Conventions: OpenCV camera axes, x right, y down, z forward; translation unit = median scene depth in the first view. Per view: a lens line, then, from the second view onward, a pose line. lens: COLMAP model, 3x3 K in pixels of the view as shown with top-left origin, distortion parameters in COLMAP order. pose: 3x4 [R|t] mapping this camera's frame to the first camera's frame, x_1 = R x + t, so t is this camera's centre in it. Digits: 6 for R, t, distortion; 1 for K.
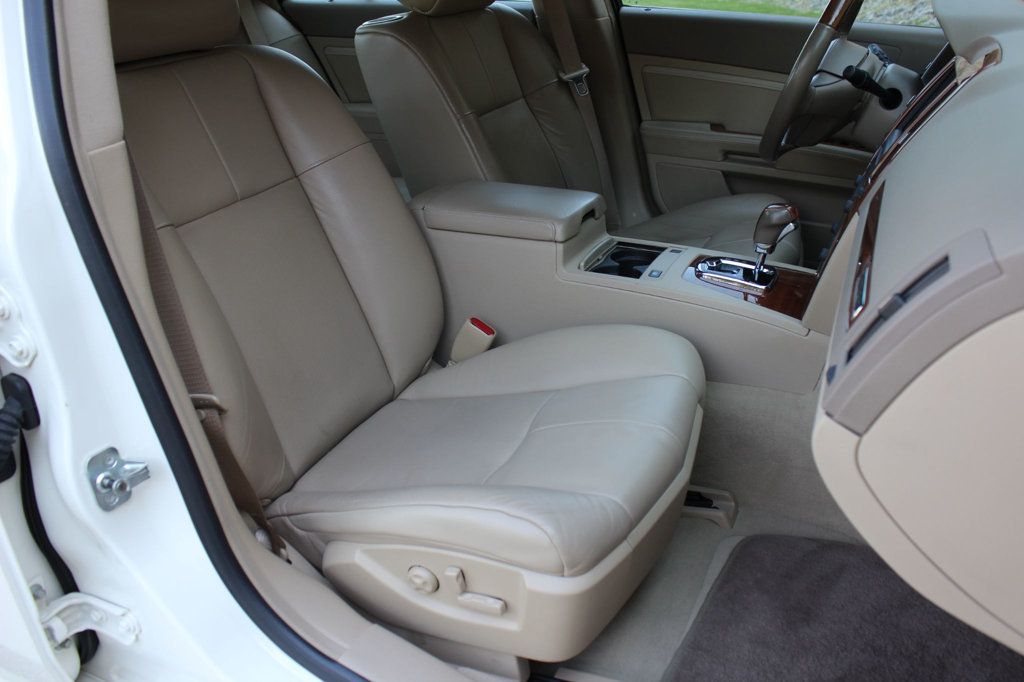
lens RADIAL K [[842.4, 0, 519.3], [0, 842.4, 368.5], [0, 0, 1]] dist [-0.170554, 0.131817]
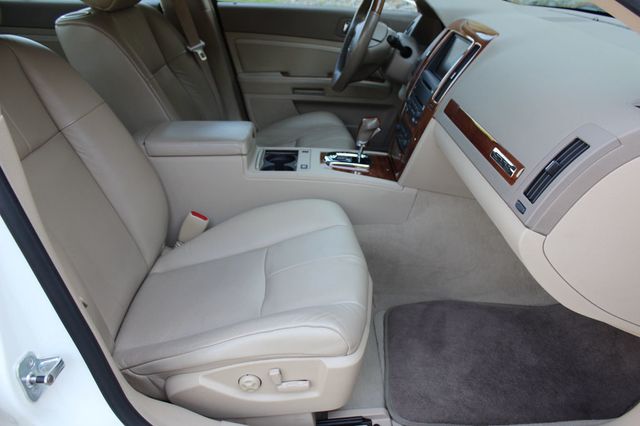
lens RADIAL K [[526.5, 0, 324.5], [0, 526.5, 230.2], [0, 0, 1]] dist [-0.170554, 0.131817]
pose [[0.895010, -0.173994, 0.410711, -0.243867], [0.168838, 0.984419, 0.049114, -0.034189], [-0.412857, 0.025386, 0.910442, 0.049378]]
